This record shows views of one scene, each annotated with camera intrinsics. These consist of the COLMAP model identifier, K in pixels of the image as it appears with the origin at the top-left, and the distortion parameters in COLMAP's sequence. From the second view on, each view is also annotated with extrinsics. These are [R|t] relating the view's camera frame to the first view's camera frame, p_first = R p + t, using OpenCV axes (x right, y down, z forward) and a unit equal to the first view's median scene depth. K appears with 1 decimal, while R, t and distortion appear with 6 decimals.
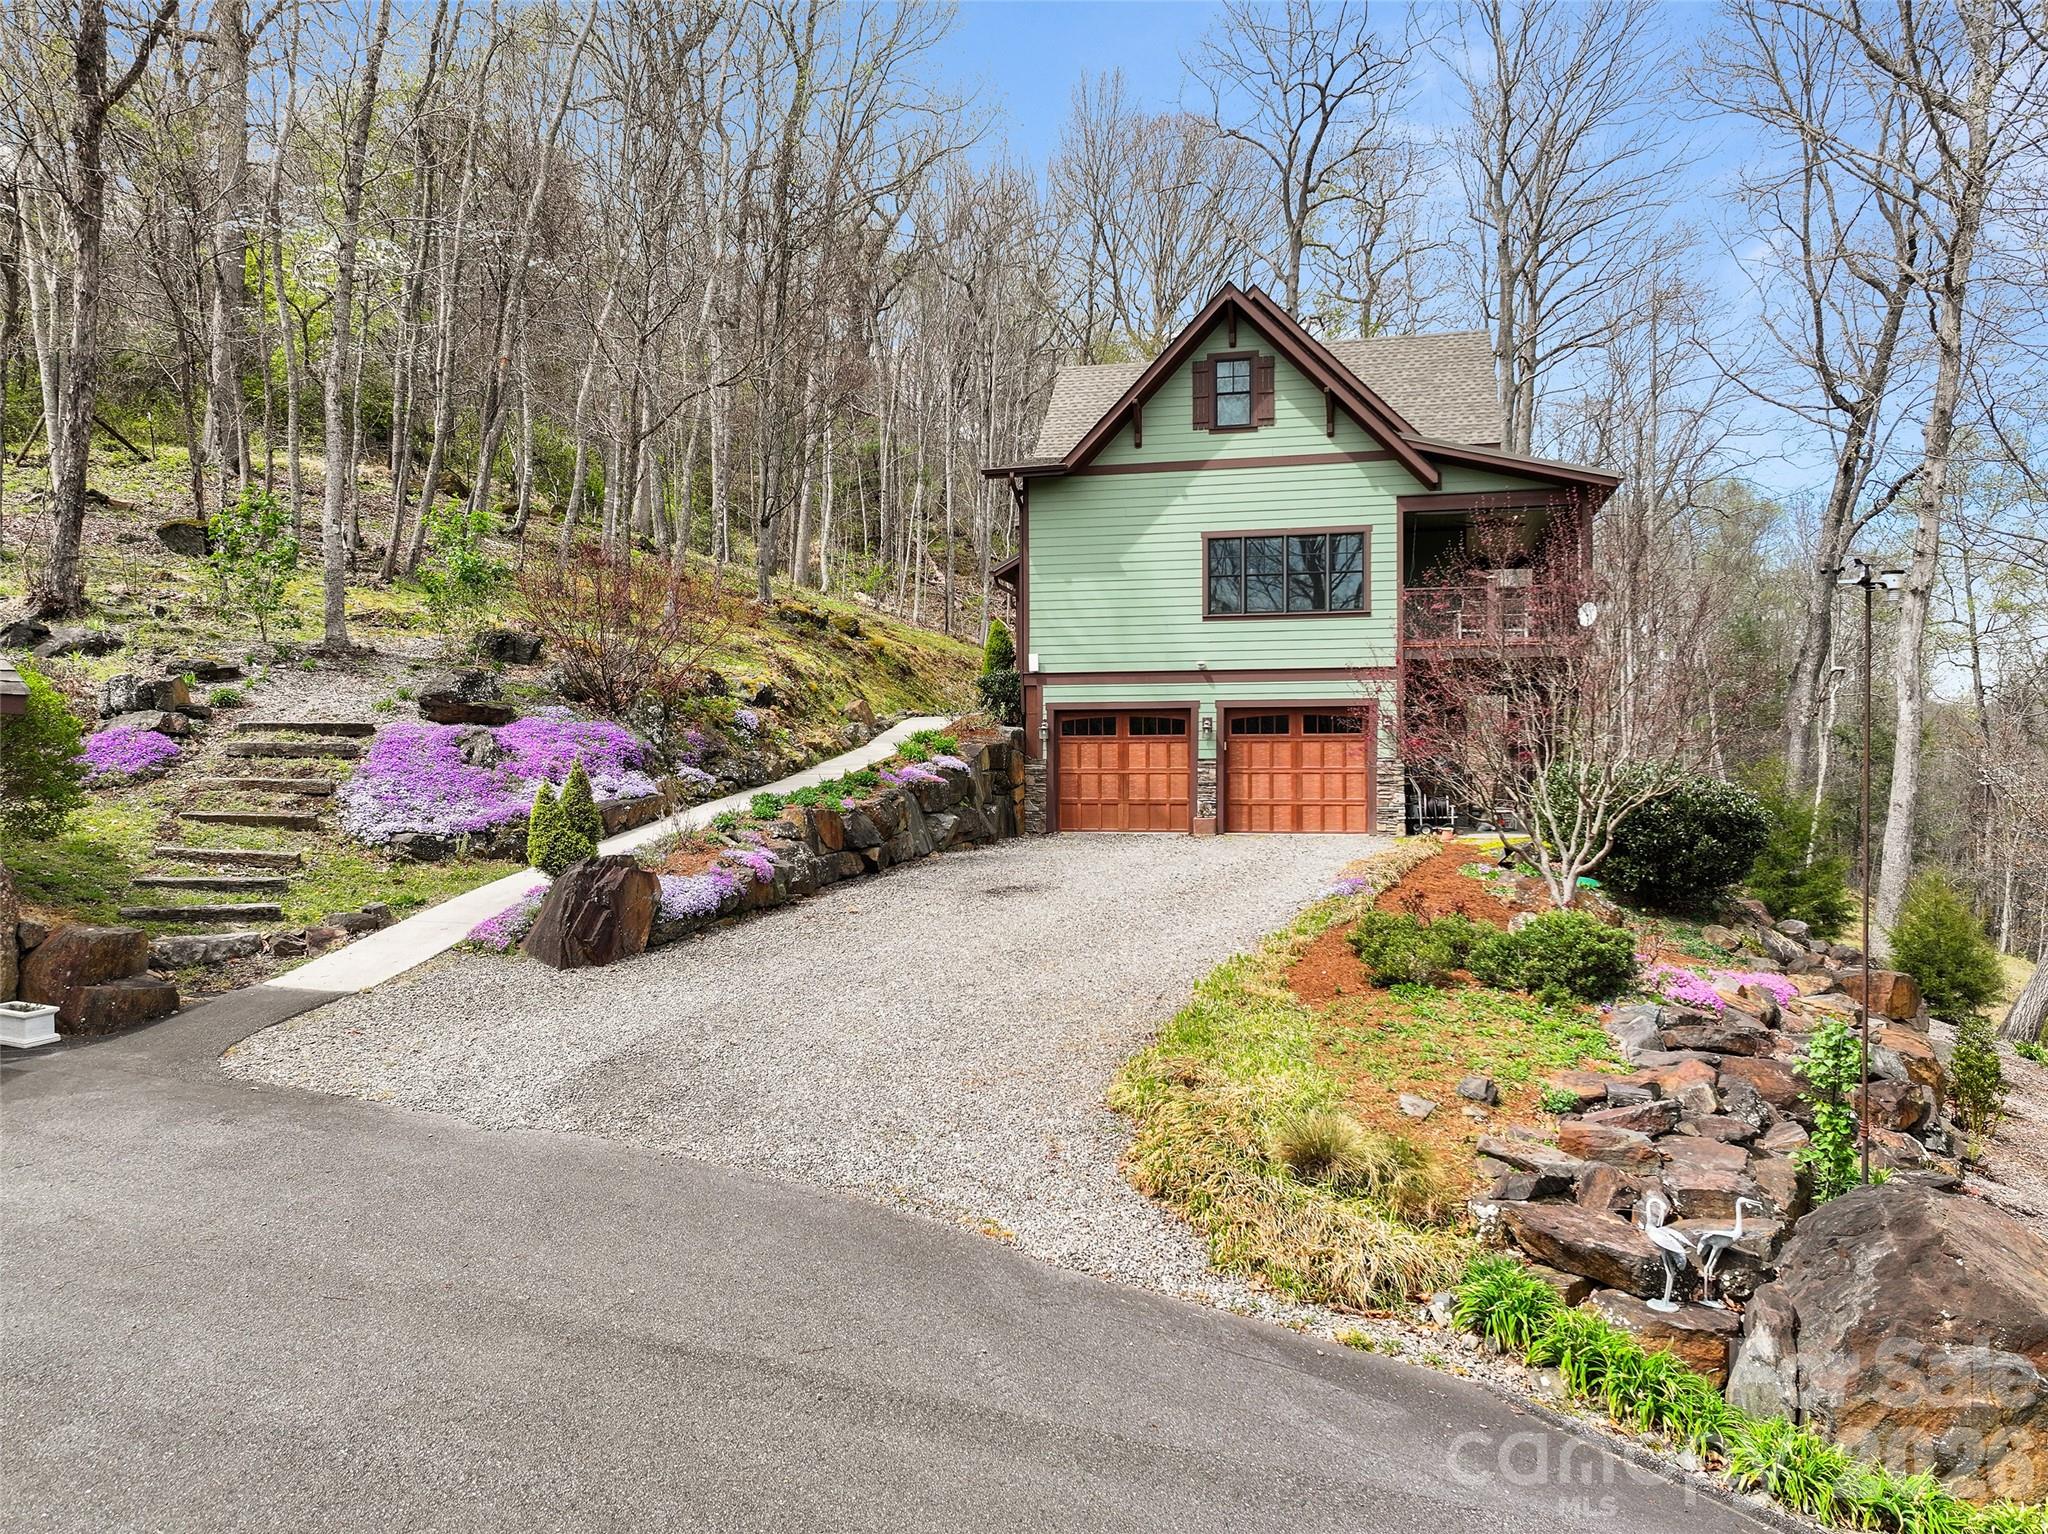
lens RADIAL K [[1432.3, 0, 1033.3], [0, 1432.3, 764.3], [0, 0, 1]] dist [-0.012292, 0.021803]
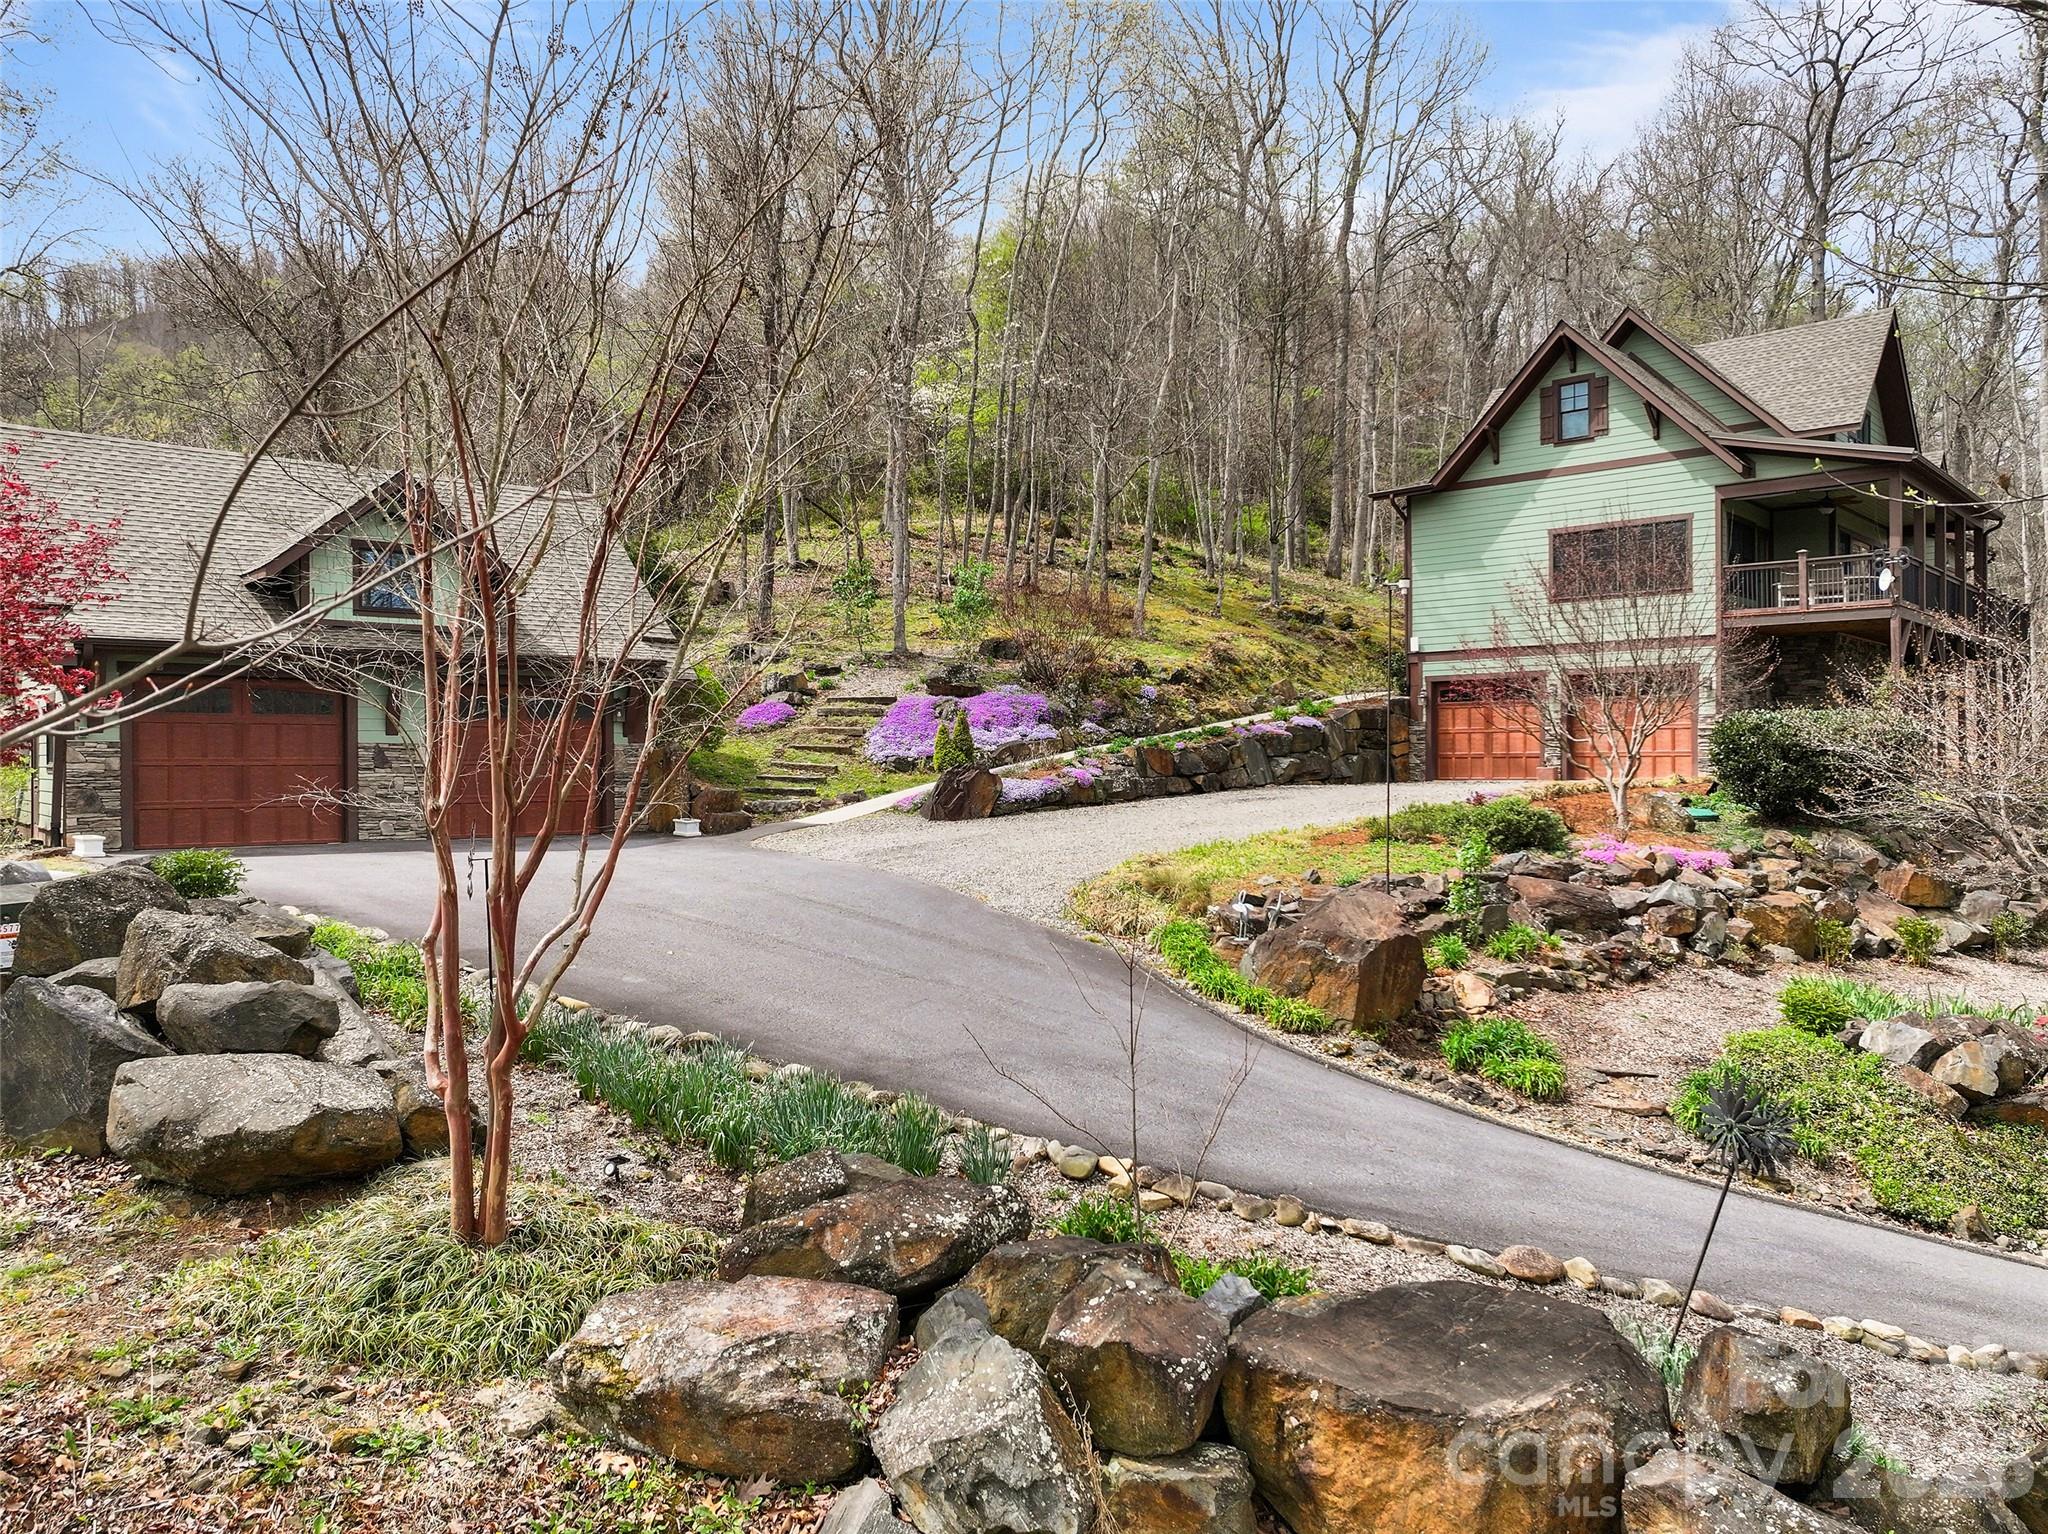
lens RADIAL K [[1436.6, 0, 1030.1], [0, 1436.6, 755.0], [0, 0, 1]] dist [0.003613, 0.003307]
pose [[0.877066, -0.005076, -0.480343, 0.445461], [0.002922, 0.999982, -0.005232, 0.044899], [0.480361, 0.003185, 0.877065, -0.375046]]
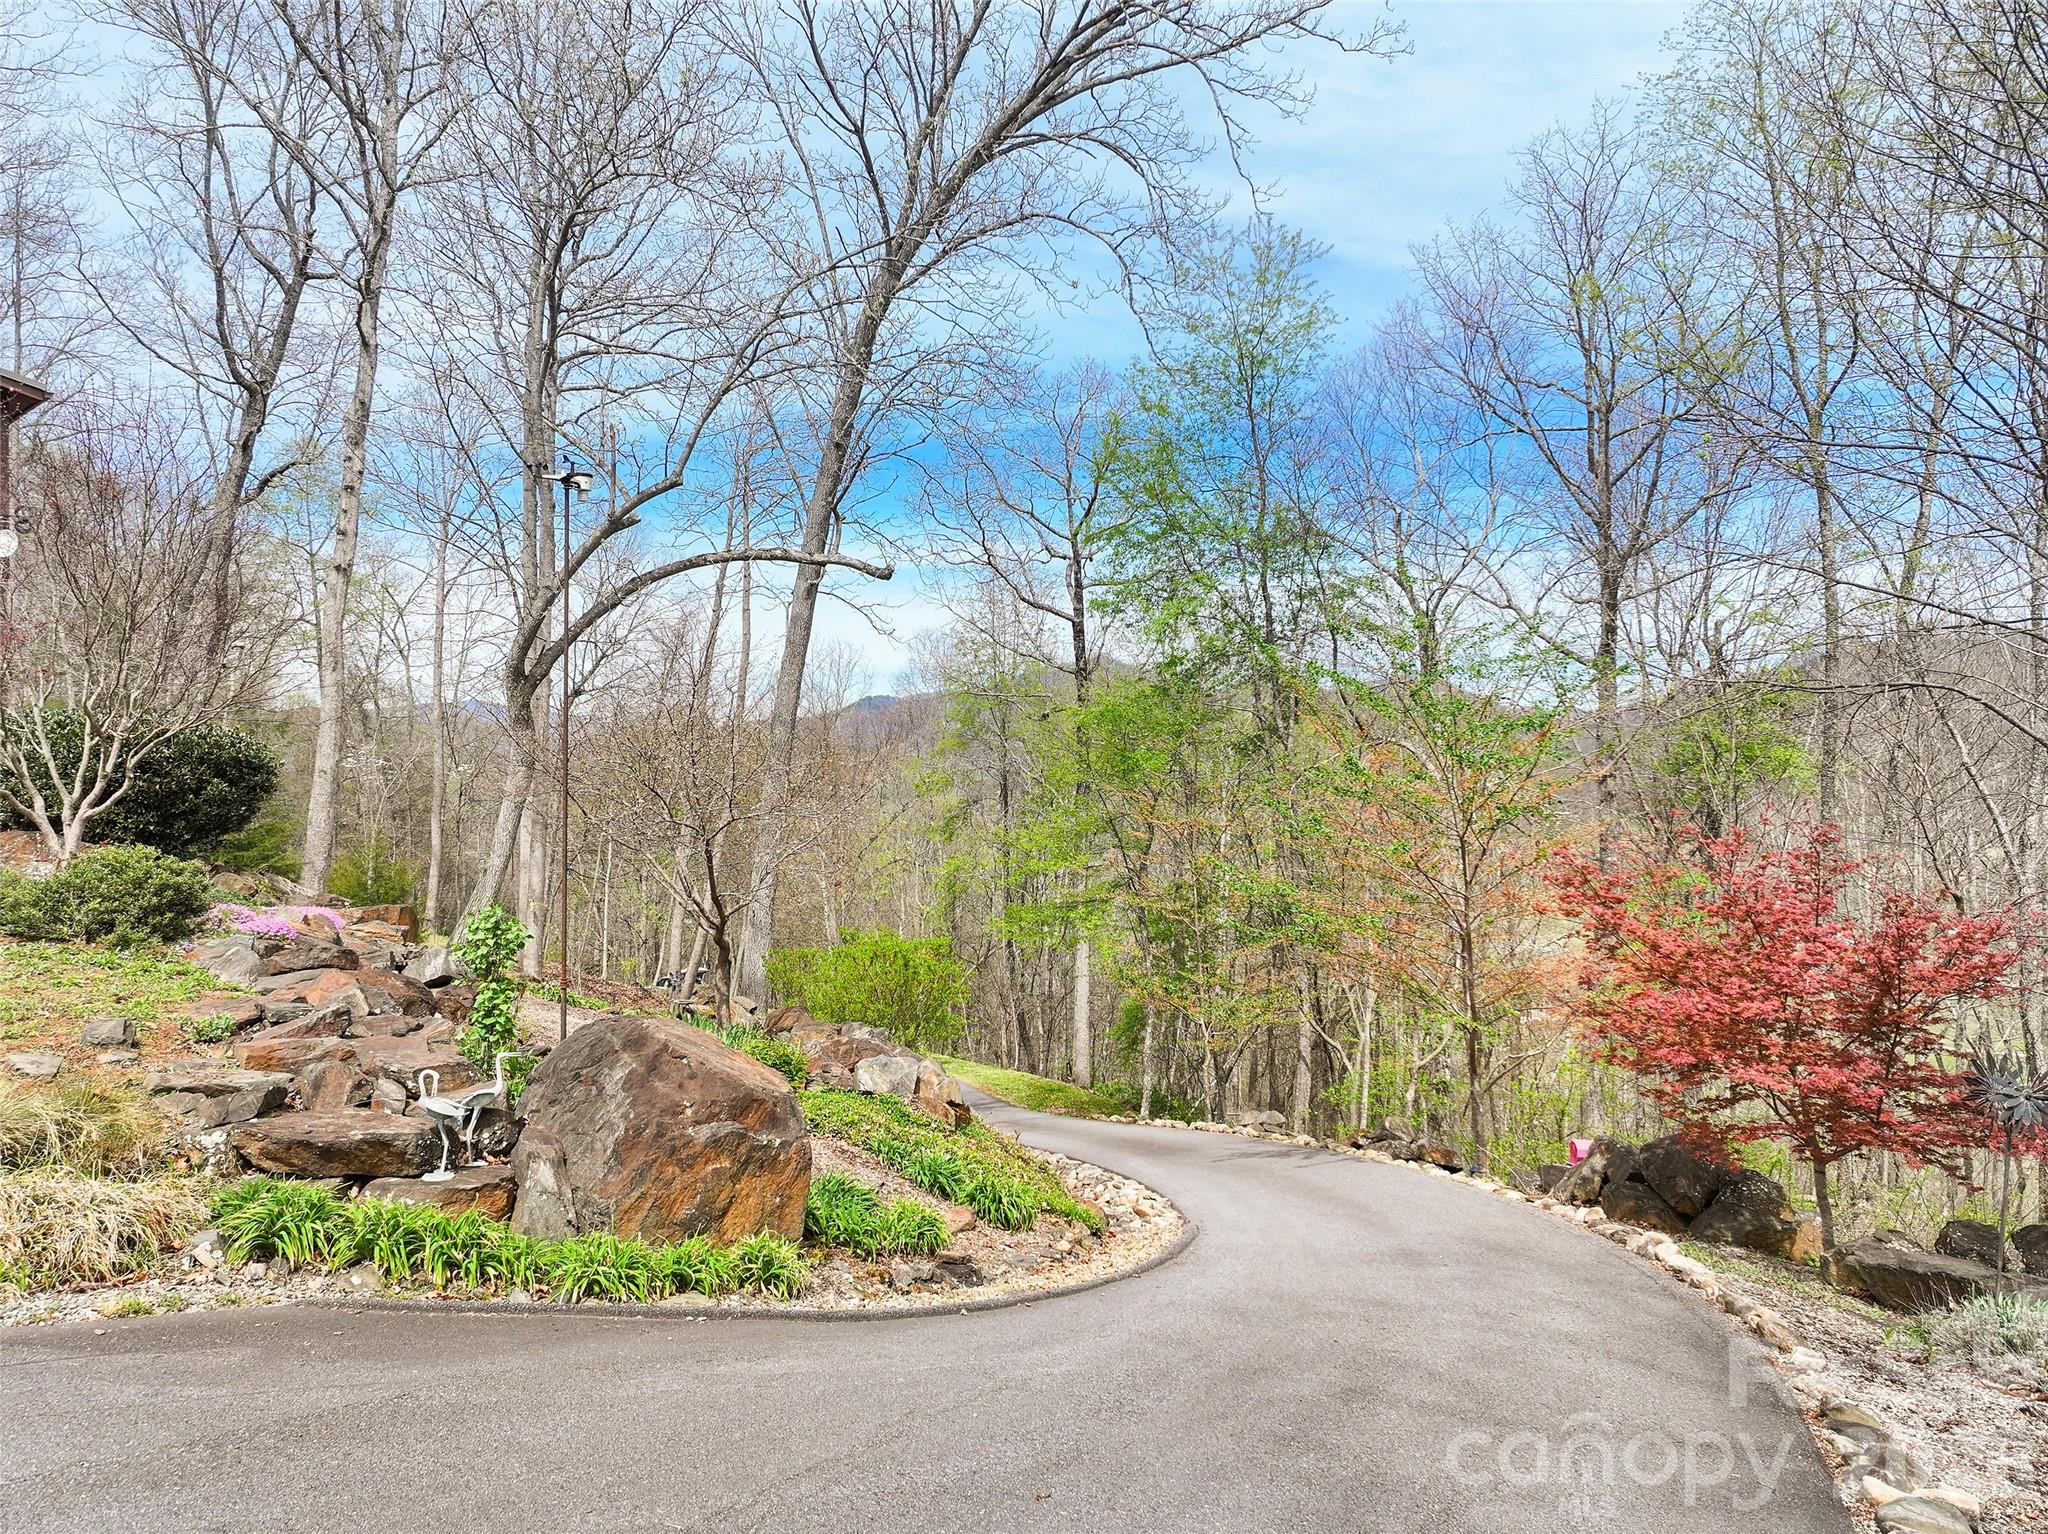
lens RADIAL K [[1436.6, 0, 1030.1], [0, 1436.6, 755.0], [0, 0, 1]] dist [0.003613, 0.003307]
pose [[0.488015, 0.006129, 0.872814, -0.083168], [0.001384, 0.999969, -0.007796, 0.037594], [-0.872834, 0.005012, 0.487991, 0.063507]]
